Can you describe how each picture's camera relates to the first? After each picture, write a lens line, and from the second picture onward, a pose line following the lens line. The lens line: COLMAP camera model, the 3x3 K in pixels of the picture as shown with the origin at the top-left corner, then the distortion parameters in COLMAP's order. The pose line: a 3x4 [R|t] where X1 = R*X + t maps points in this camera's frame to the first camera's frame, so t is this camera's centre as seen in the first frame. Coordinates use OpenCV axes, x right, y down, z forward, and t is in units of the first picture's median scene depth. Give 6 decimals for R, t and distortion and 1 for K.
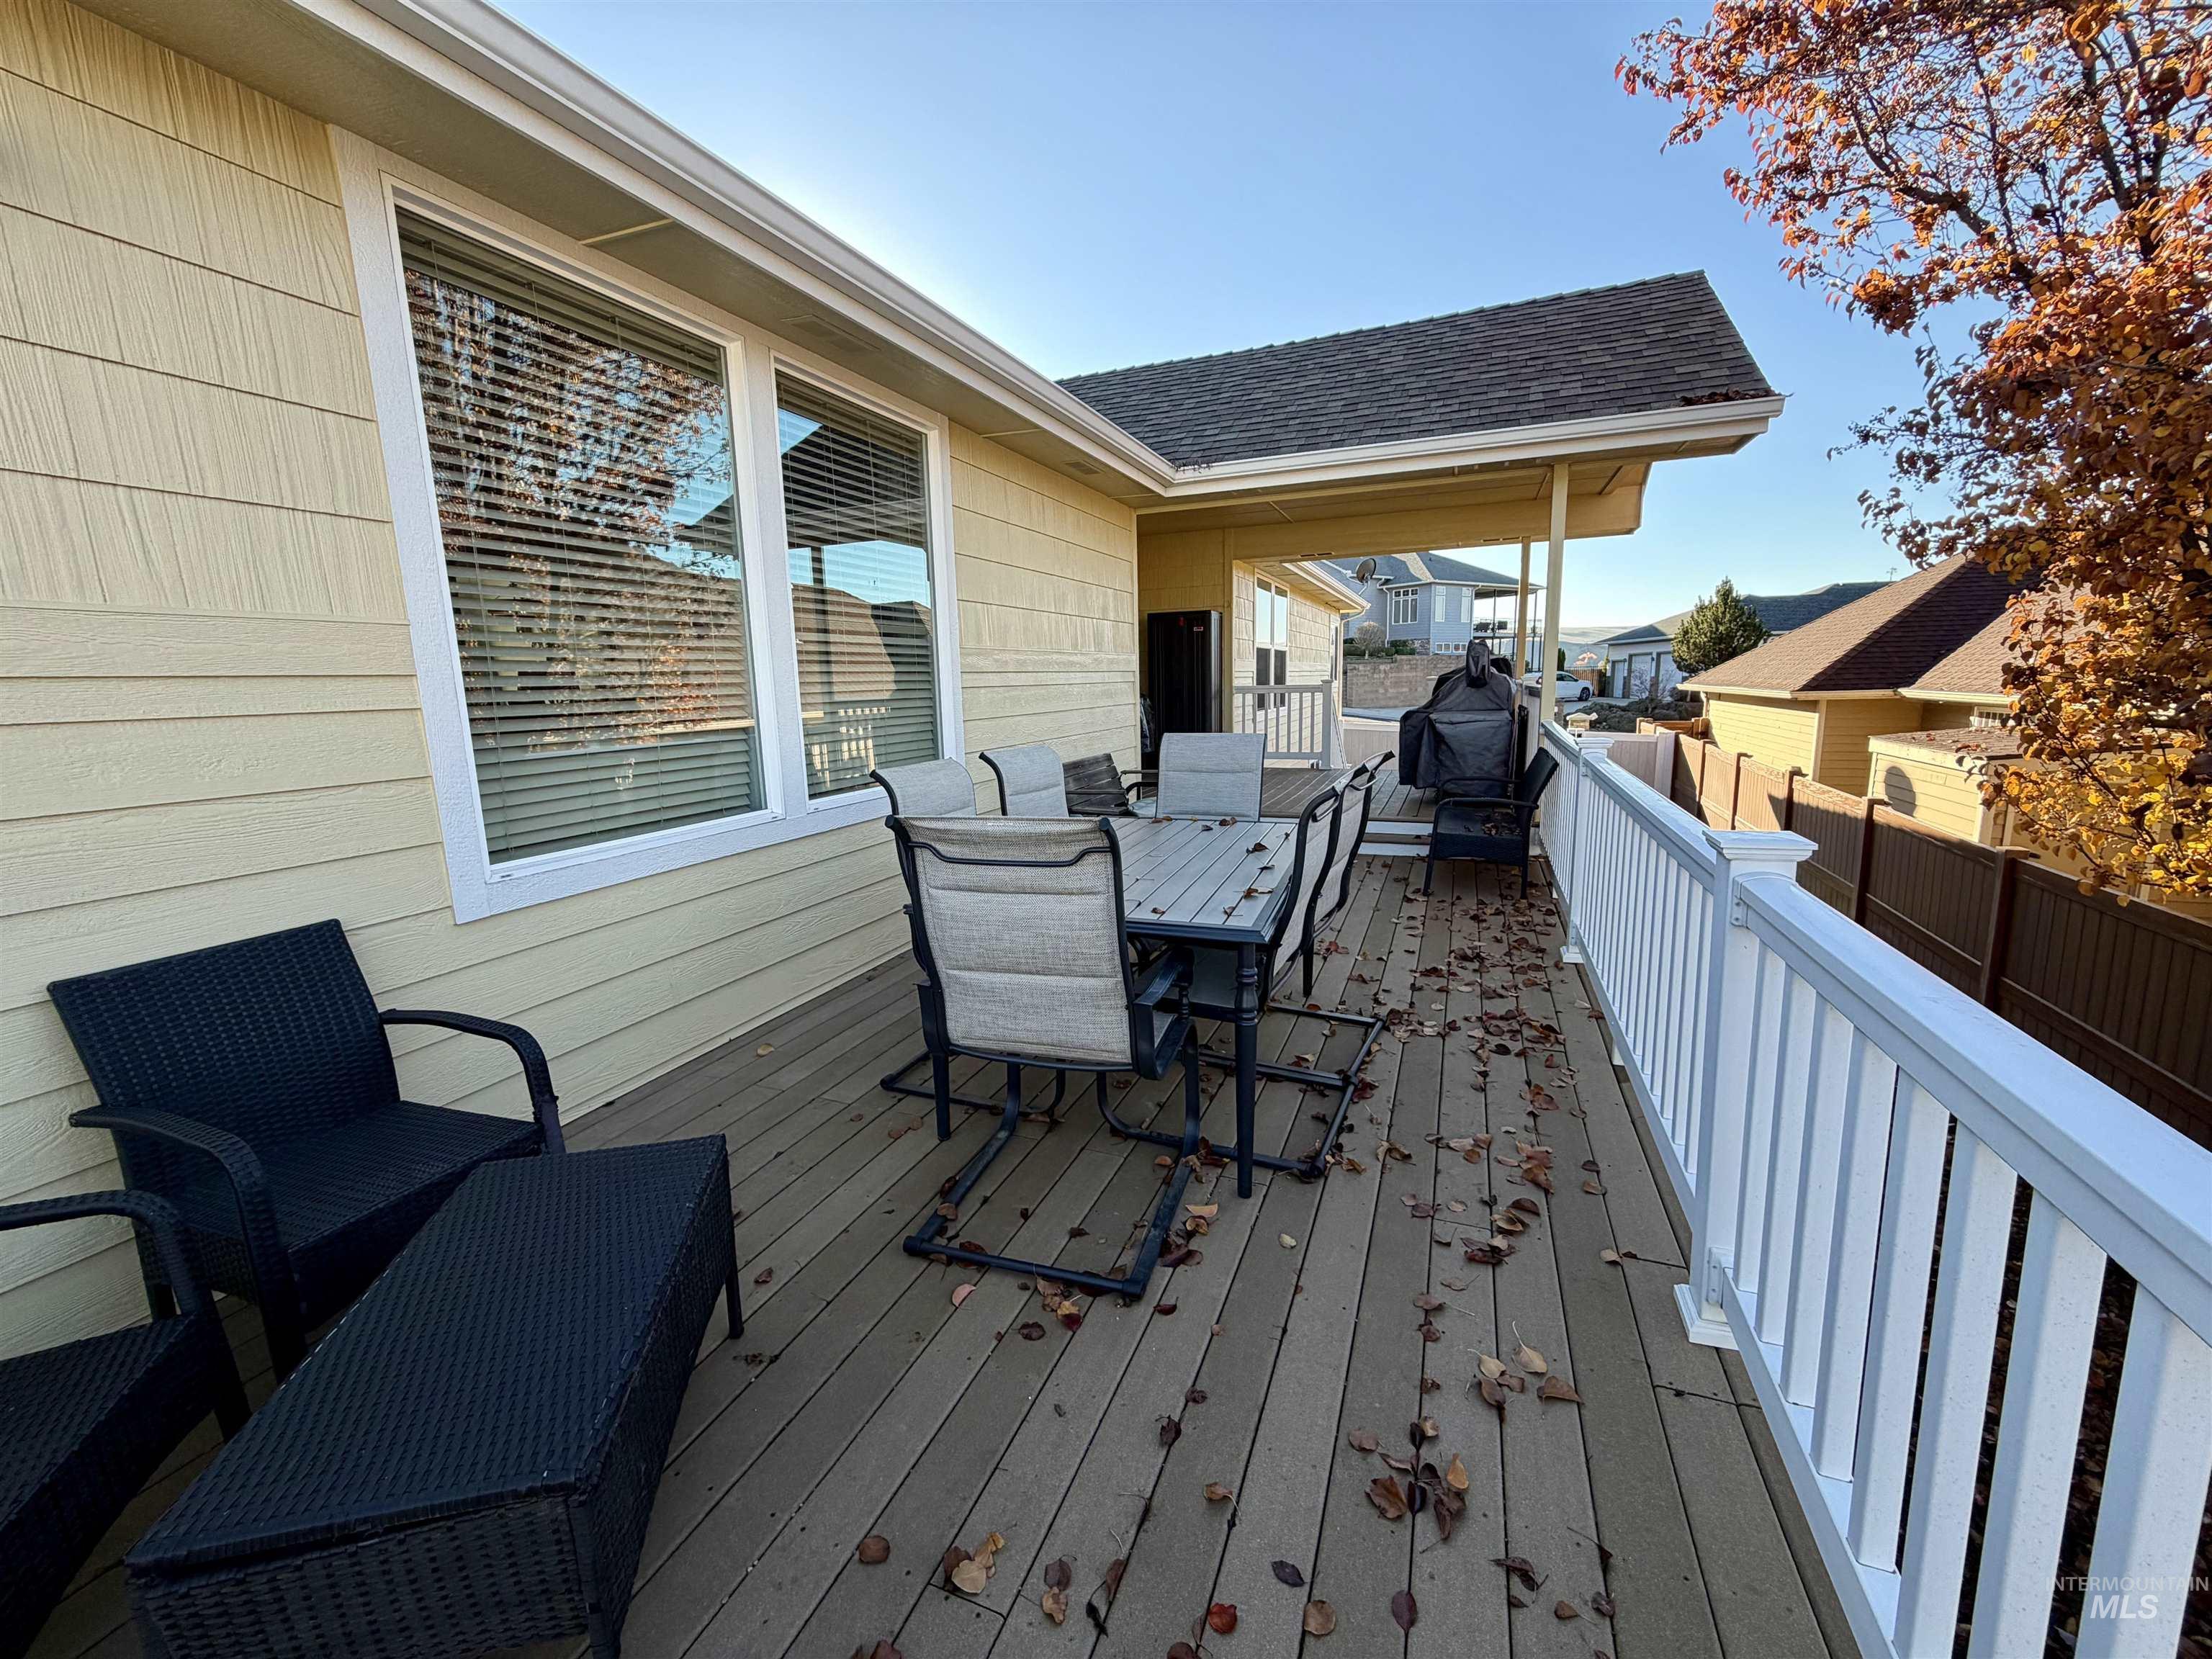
lens RADIAL K [[880.0, 0, 1106.4], [0, 880.0, 830.5], [0, 0, 1]] dist [-0.000298, 0.000426]
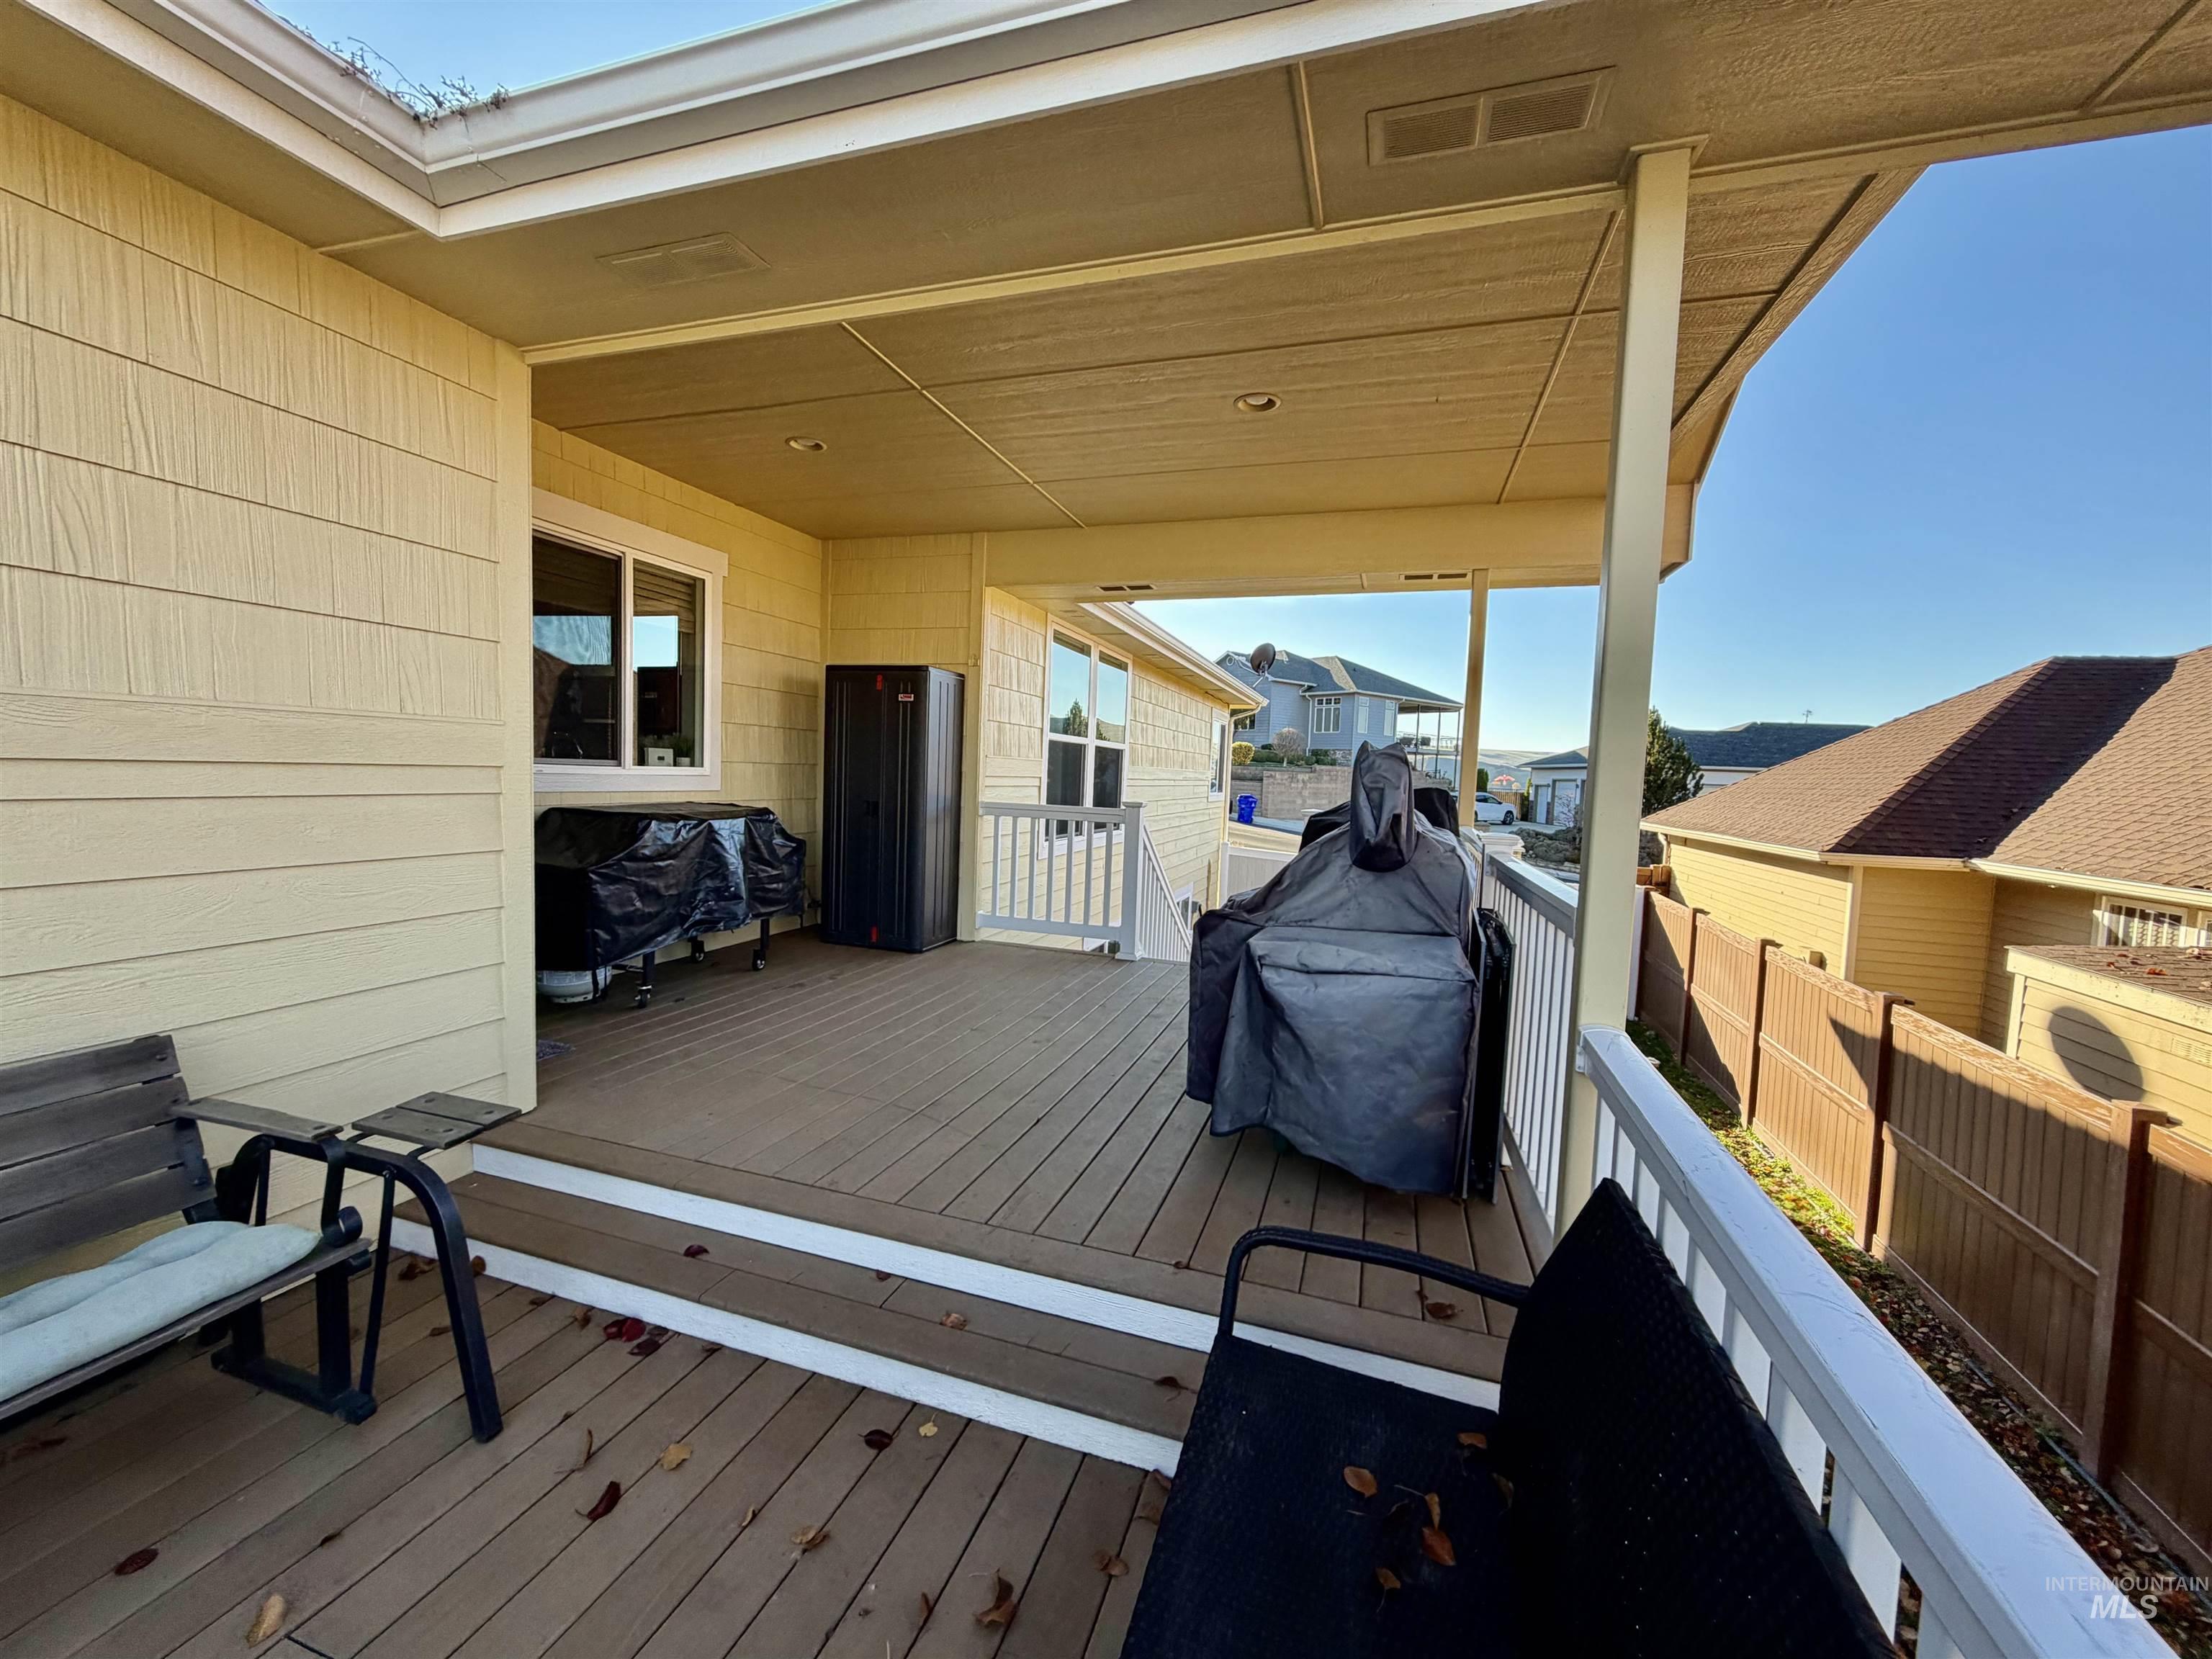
lens RADIAL K [[880.0, 0, 1103.9], [0, 880.0, 826.4], [0, 0, 1]] dist [-0.000298, 0.000426]
pose [[0.995577, 0.060415, 0.071941, 0.108663], [-0.052366, 0.992666, -0.108955, -0.052673], [-0.077996, 0.104706, 0.991440, 0.249579]]
